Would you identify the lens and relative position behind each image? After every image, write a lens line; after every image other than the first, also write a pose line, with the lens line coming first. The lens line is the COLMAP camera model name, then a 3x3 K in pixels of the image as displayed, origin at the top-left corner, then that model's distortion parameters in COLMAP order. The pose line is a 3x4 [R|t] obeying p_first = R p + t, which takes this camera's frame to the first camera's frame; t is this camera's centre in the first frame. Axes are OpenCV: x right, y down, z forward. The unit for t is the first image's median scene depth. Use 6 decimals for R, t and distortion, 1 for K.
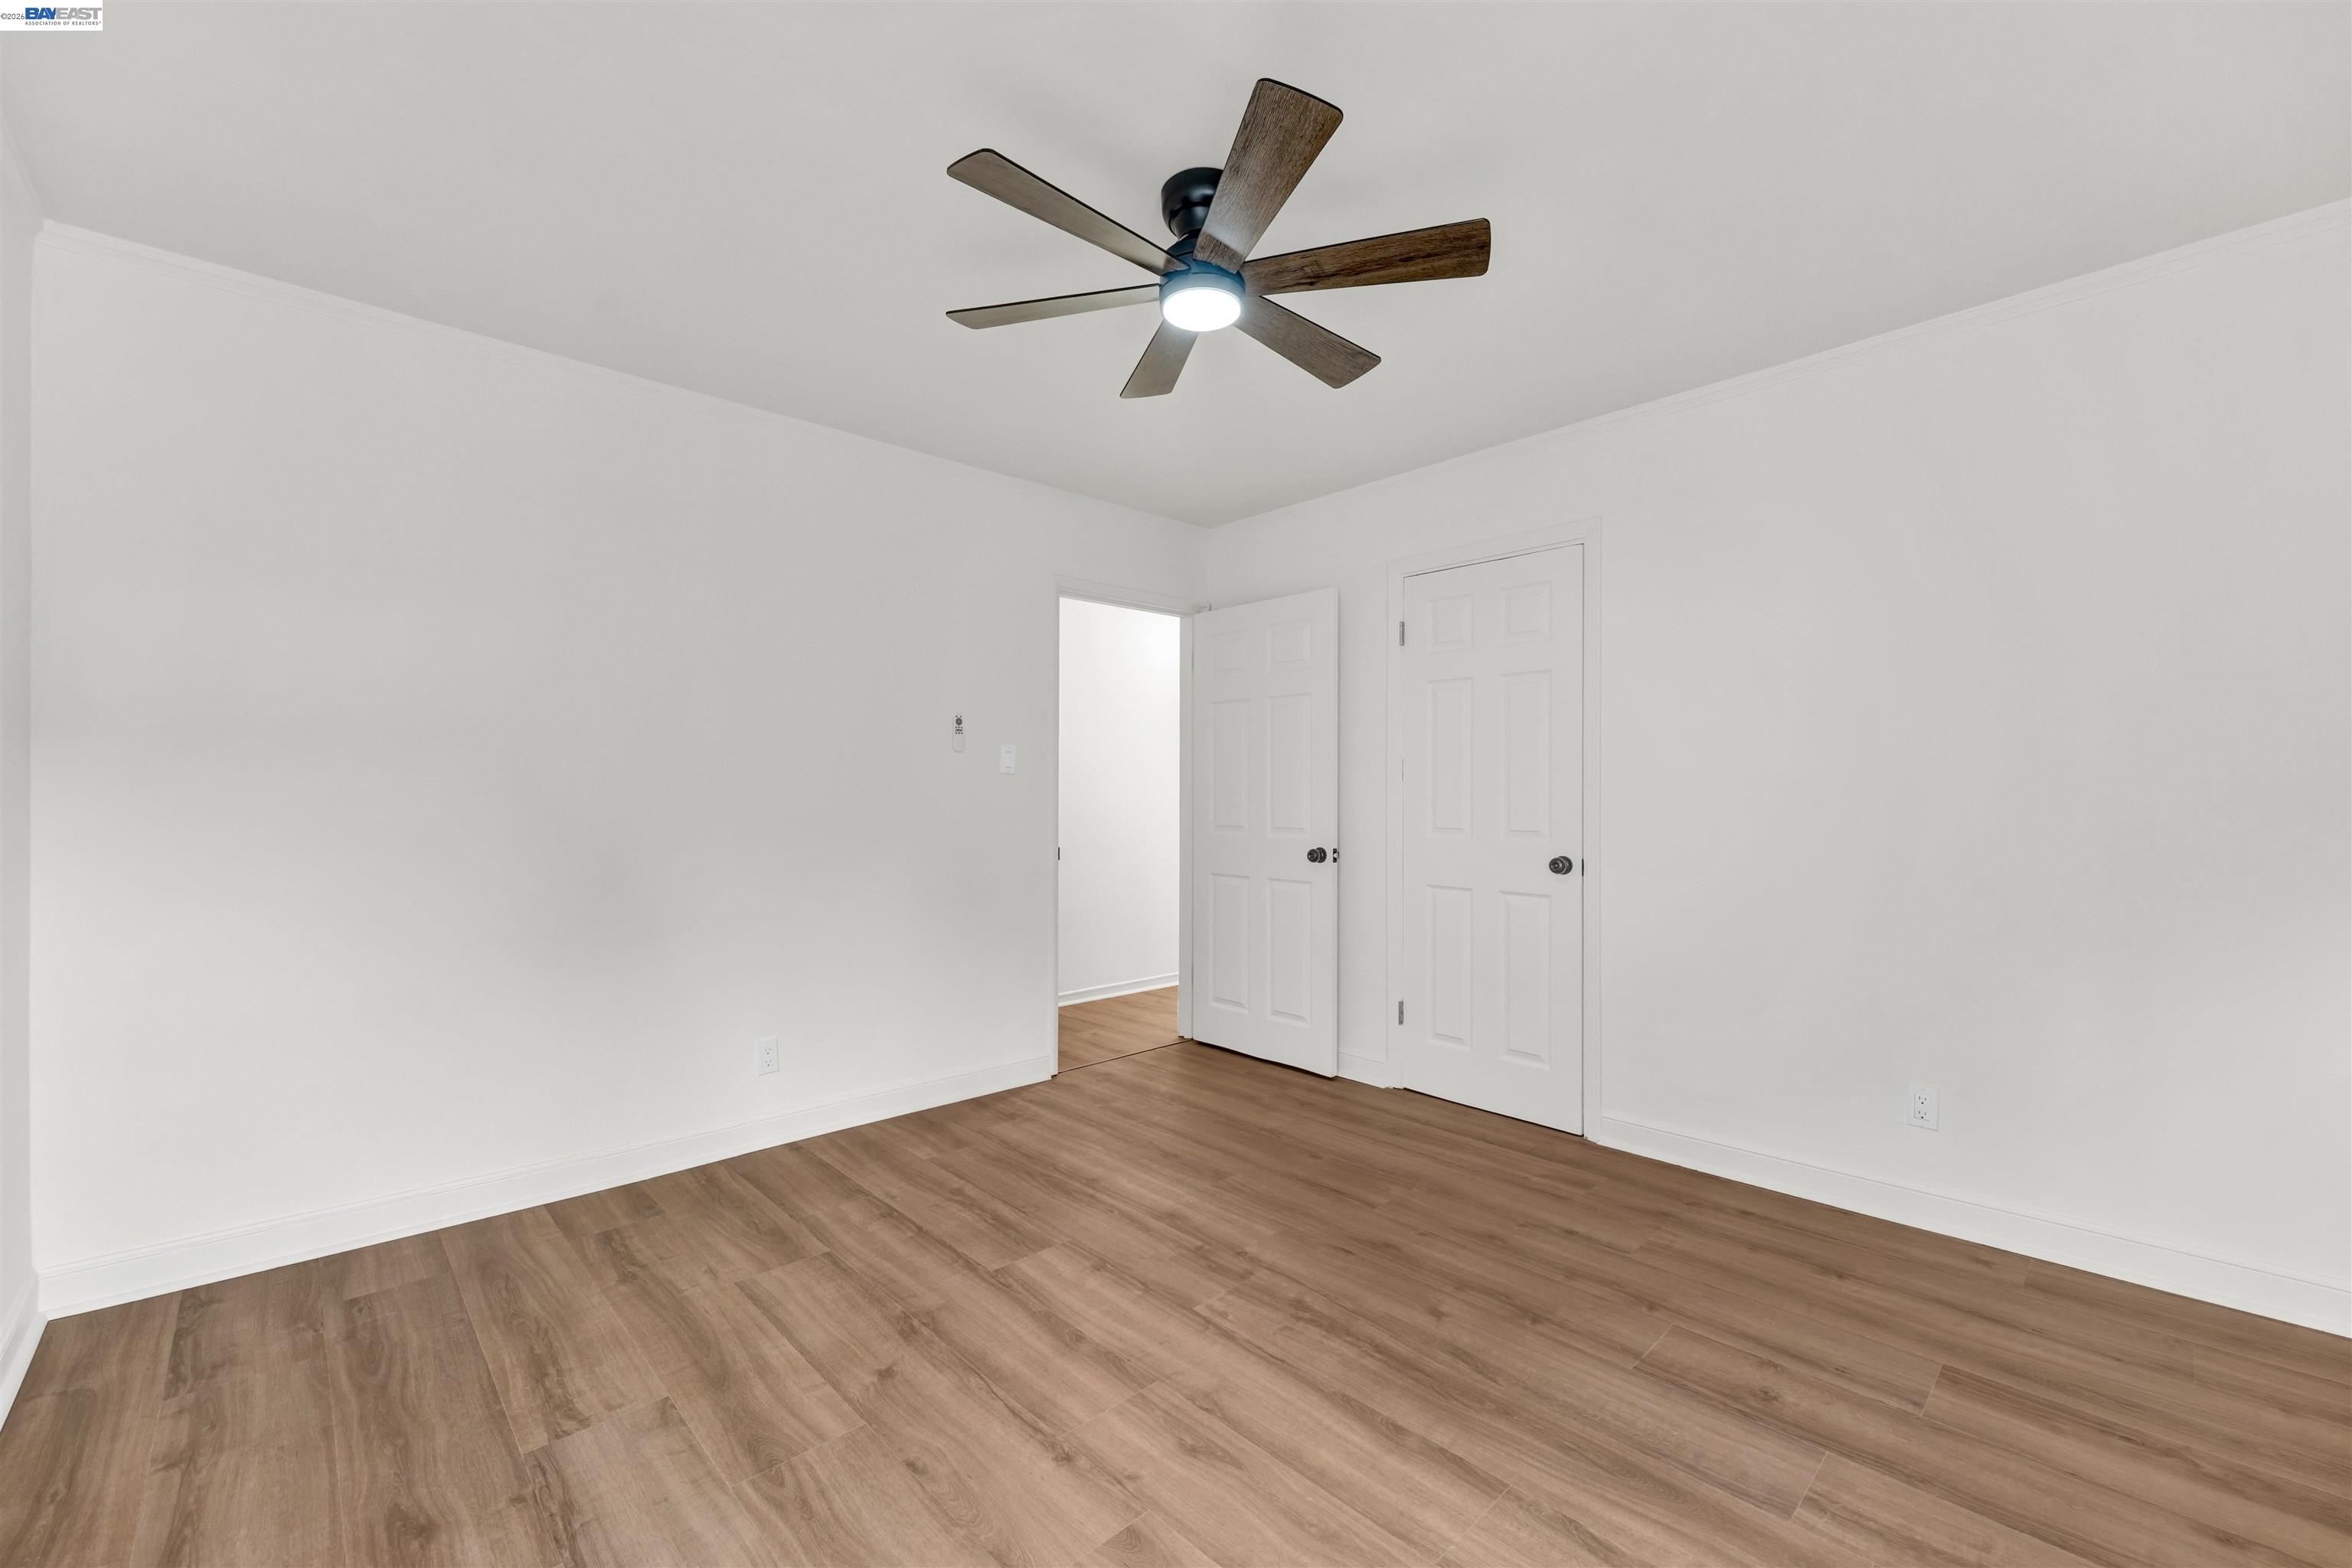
lens RADIAL K [[934.4, 0, 1163.1], [0, 934.4, 785.2], [0, 0, 1]] dist [0.004209, -0.003577]
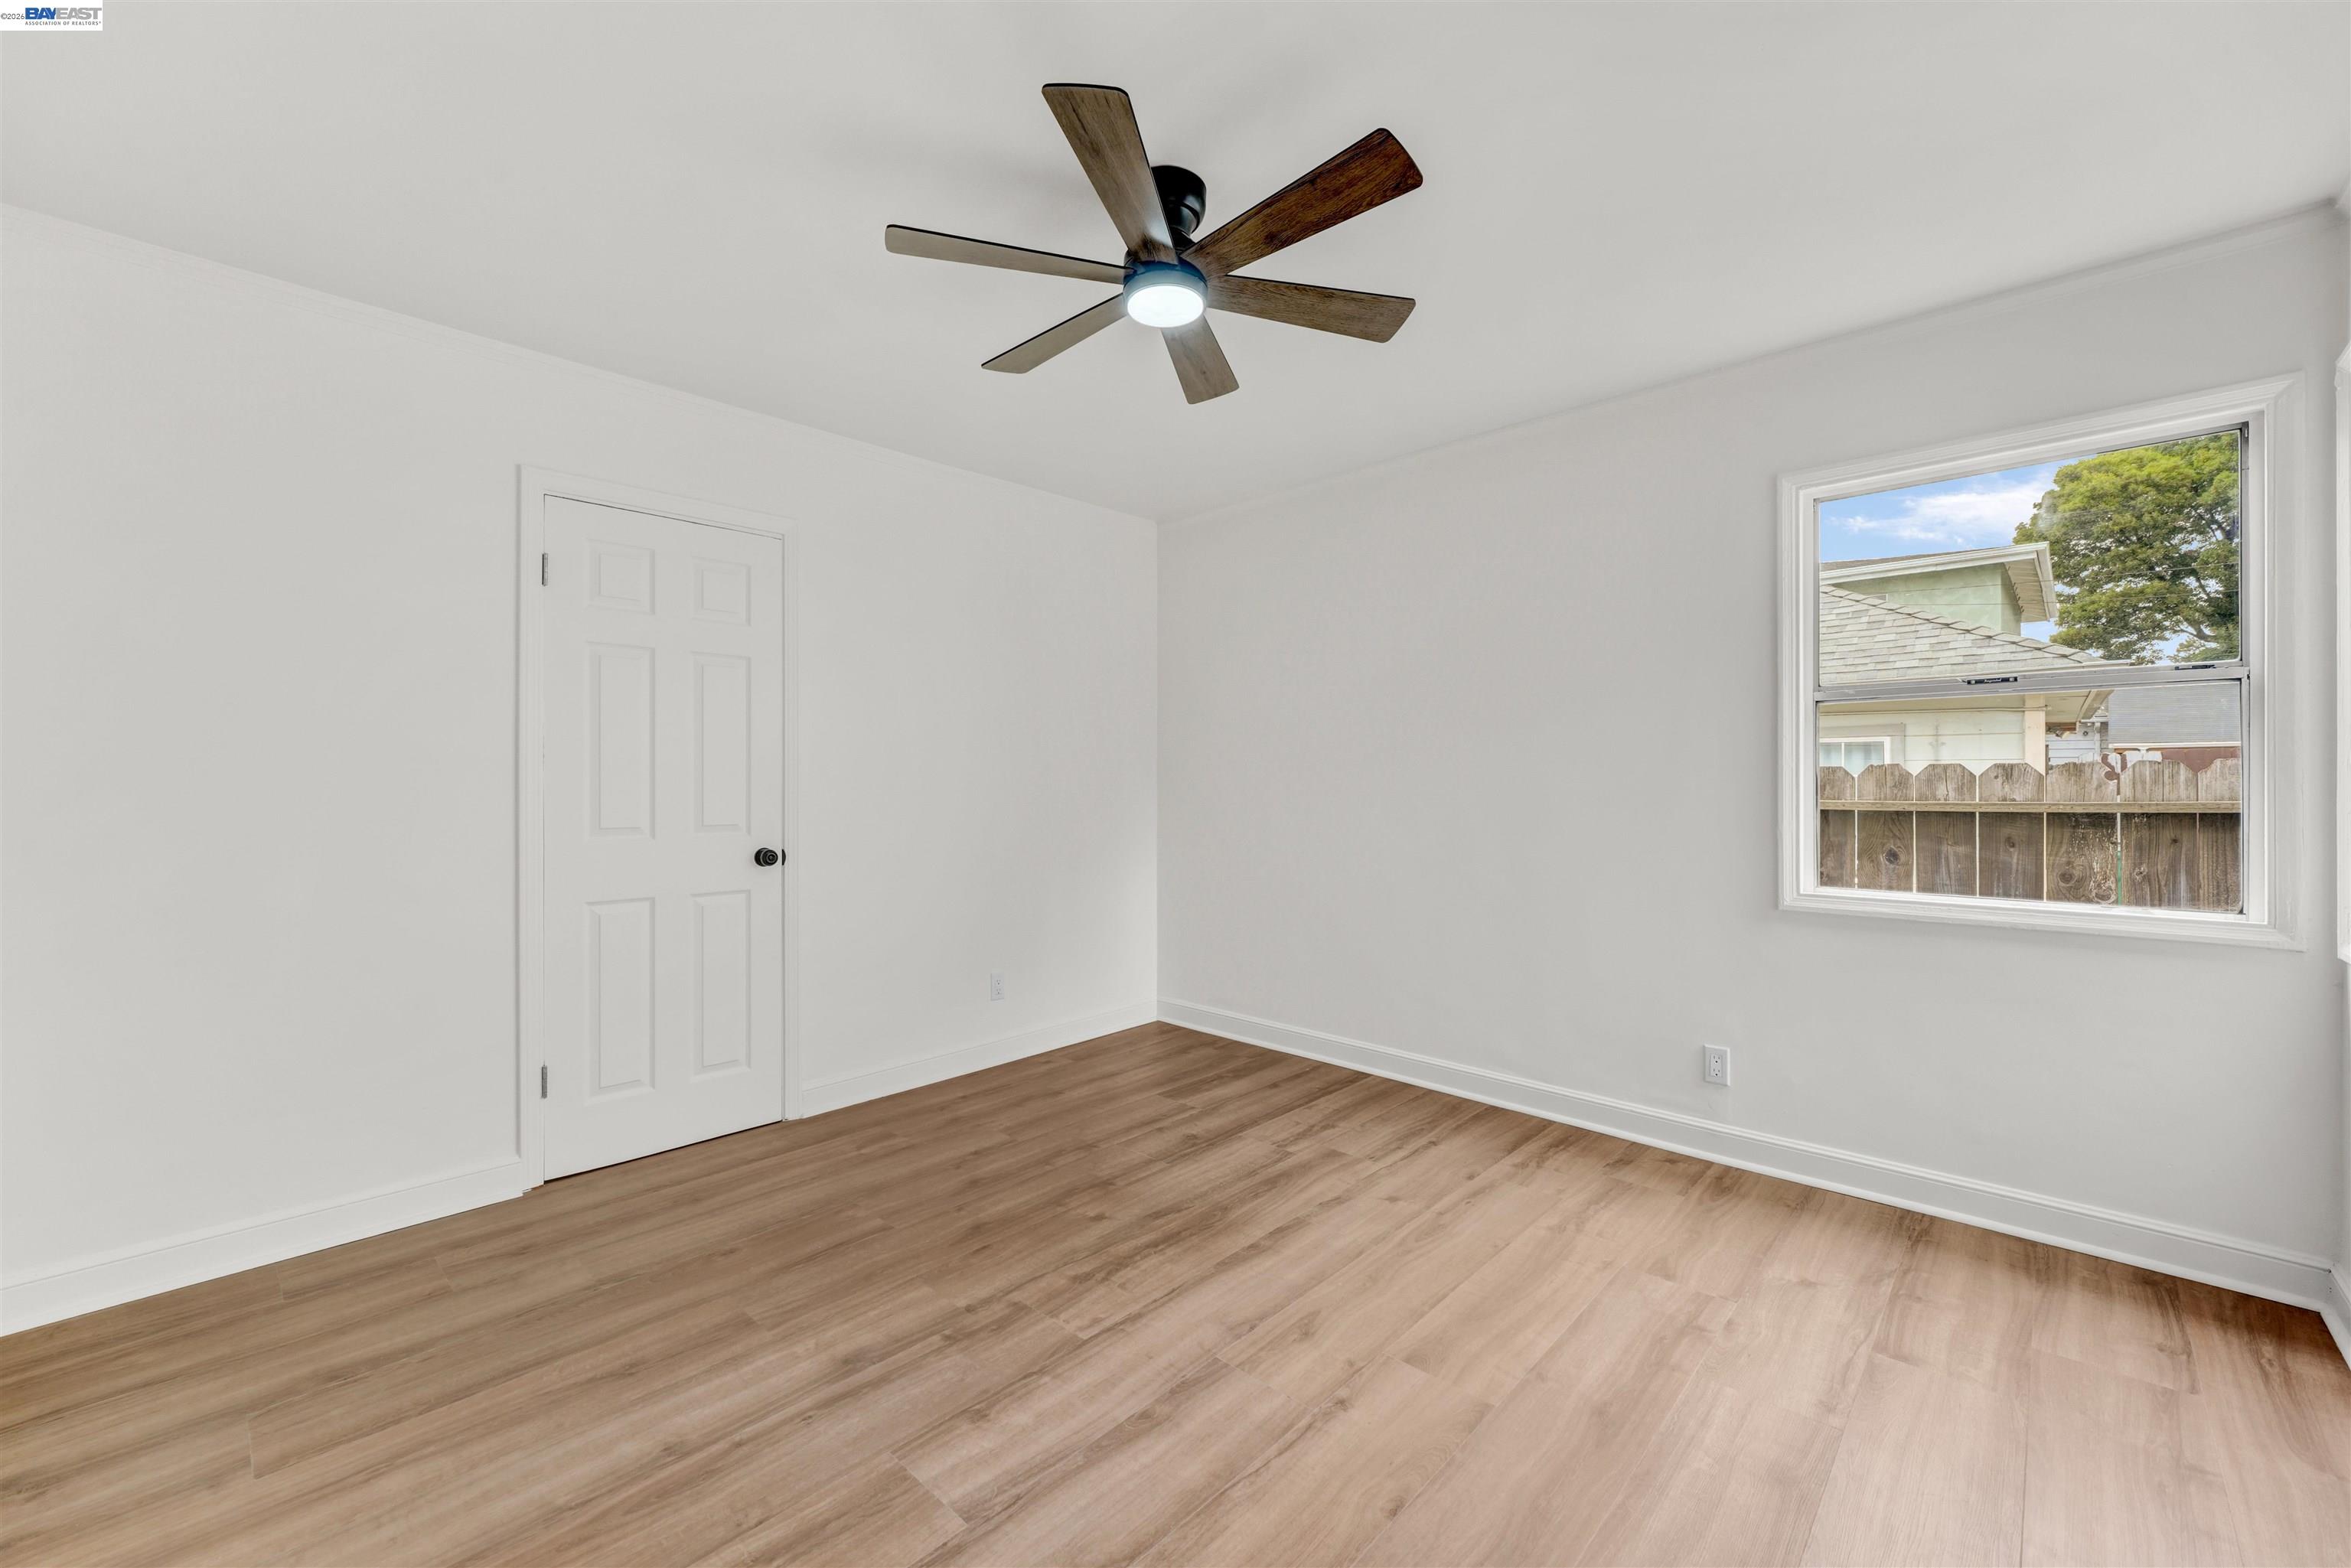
lens RADIAL K [[934.0, 0, 1162.6], [0, 934.0, 785.2], [0, 0, 1]] dist [0.004209, -0.003577]
pose [[-0.045128, -0.002623, 0.998978, -0.880865], [-0.005557, 0.999982, 0.002375, 0.009227], [-0.998966, -0.005444, -0.045142, 0.954143]]
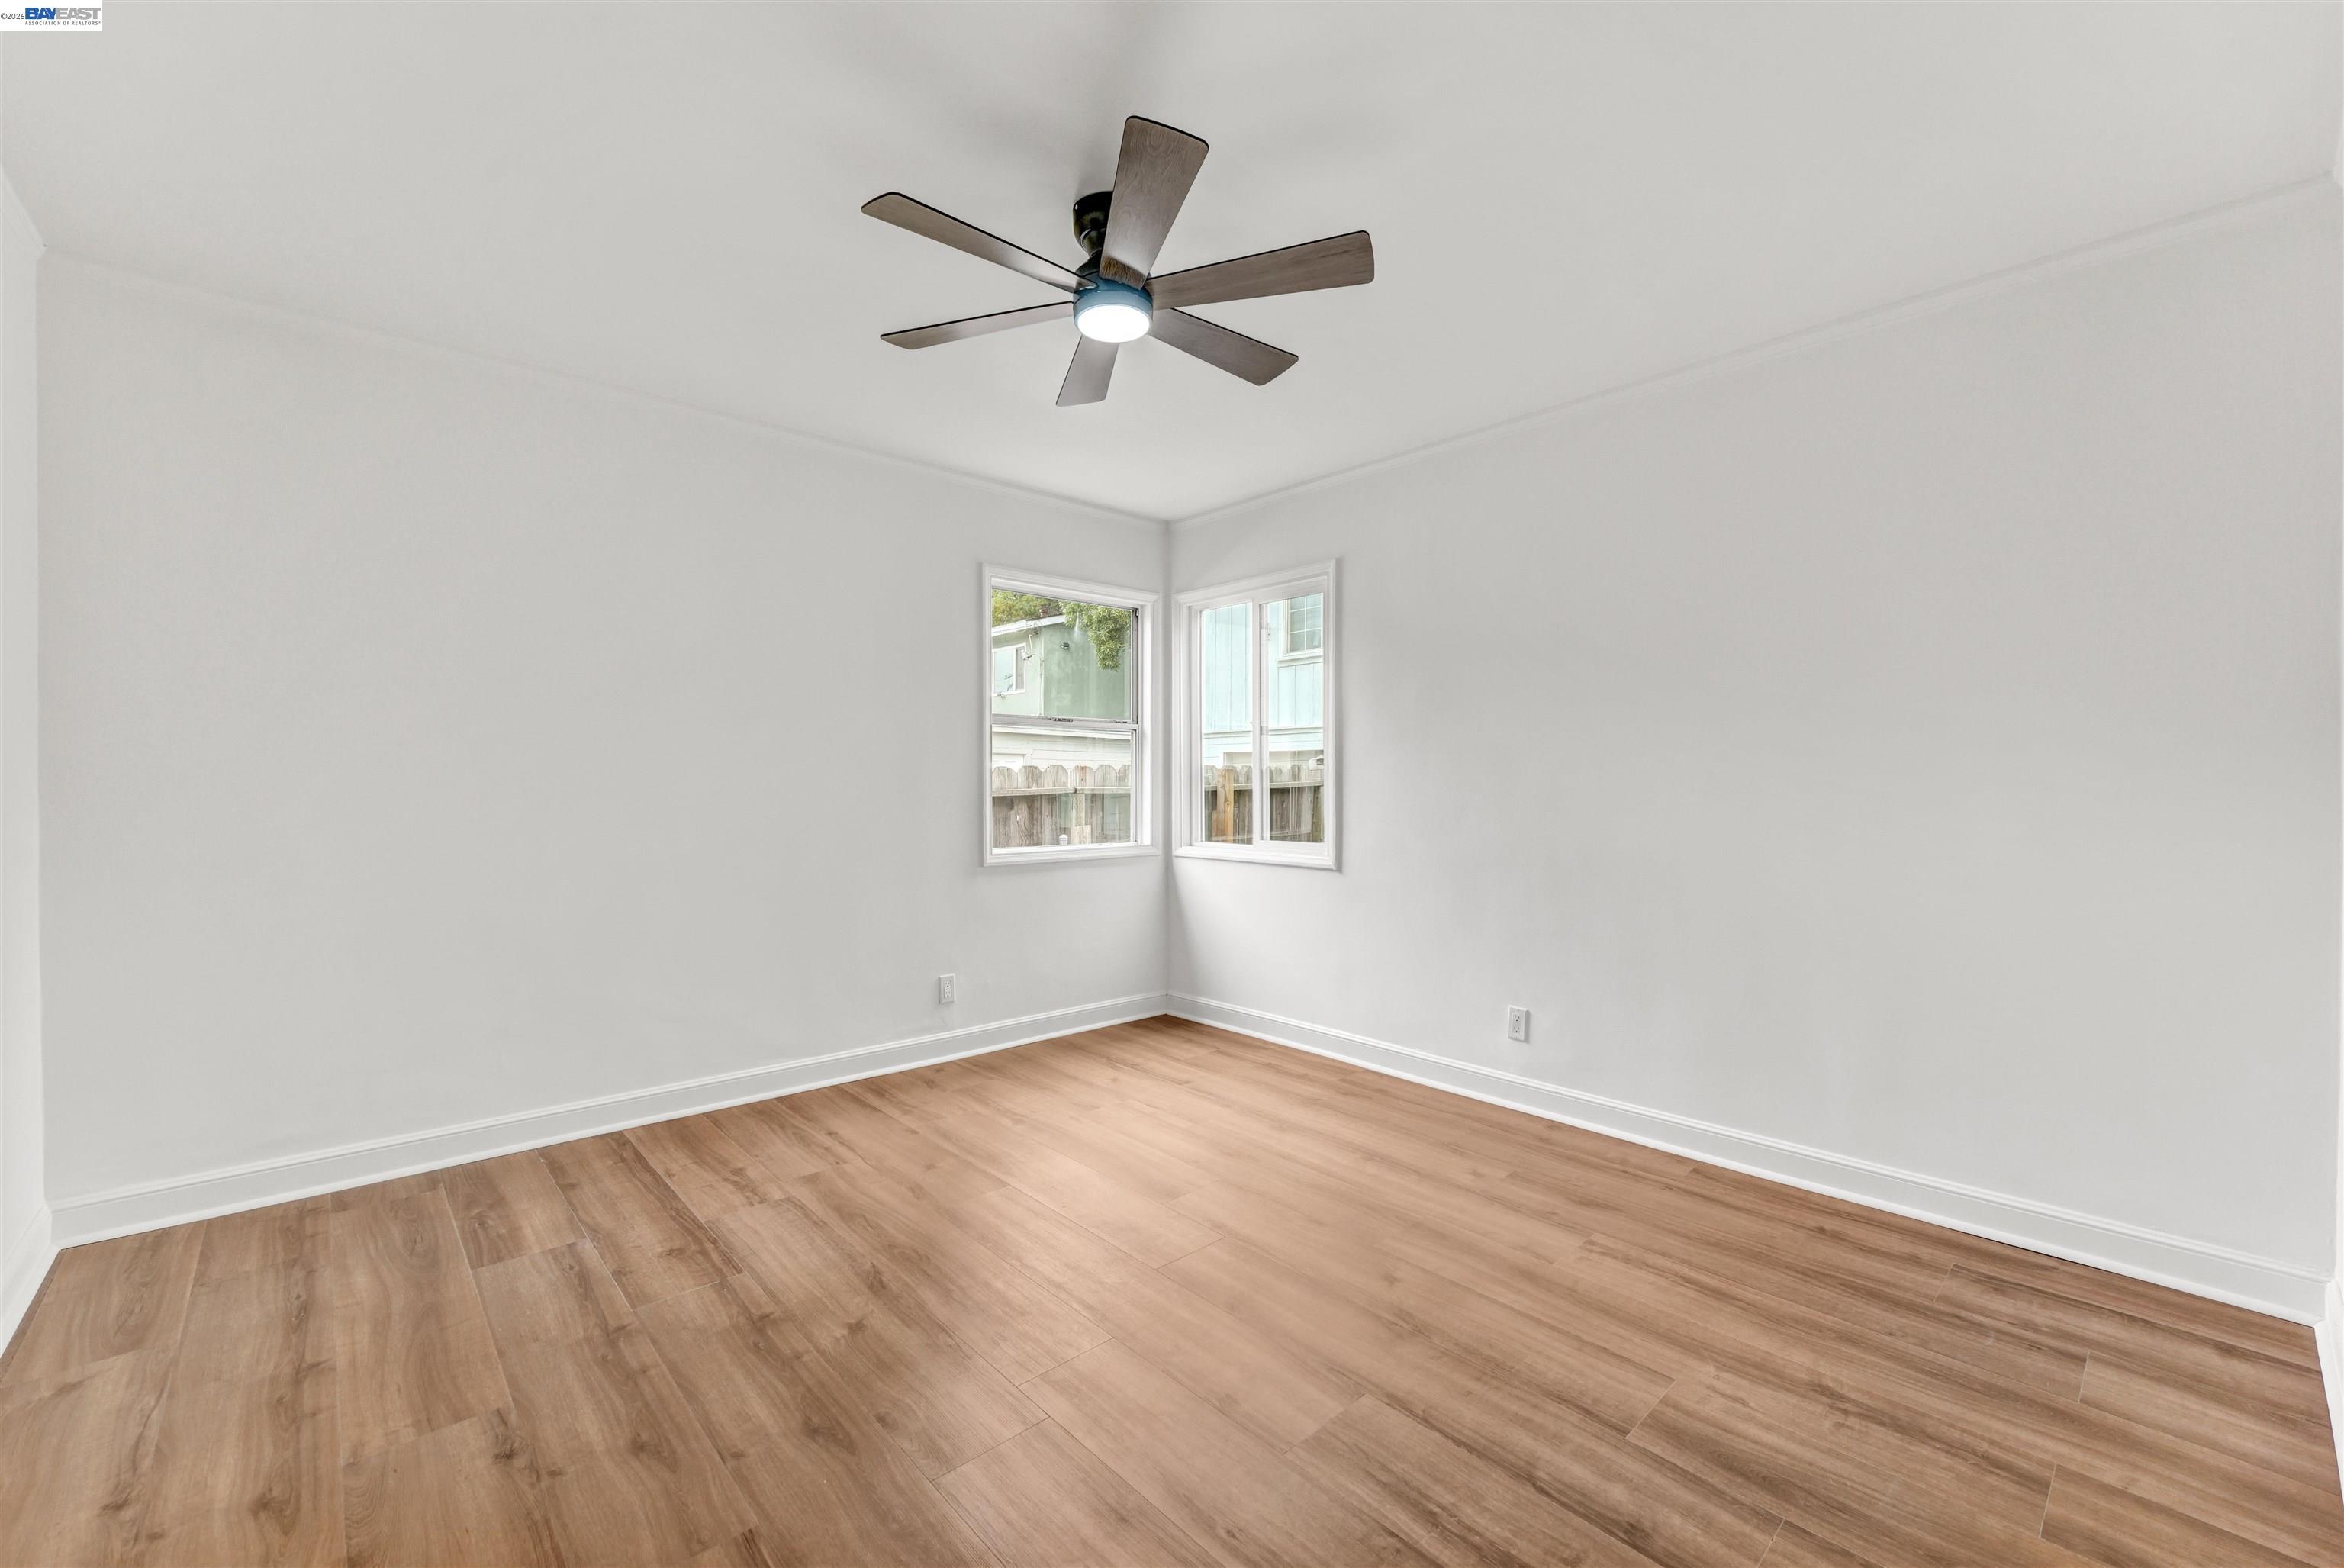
lens RADIAL K [[955.9, 0, 1136.5], [0, 955.9, 788.9], [0, 0, 1]] dist [0.002063, 0.000038]
pose [[-0.999114, -0.001023, 0.042084, -0.028168], [-0.000967, 0.999999, 0.001367, 0.021426], [-0.042085, 0.001325, -0.999113, 1.906948]]
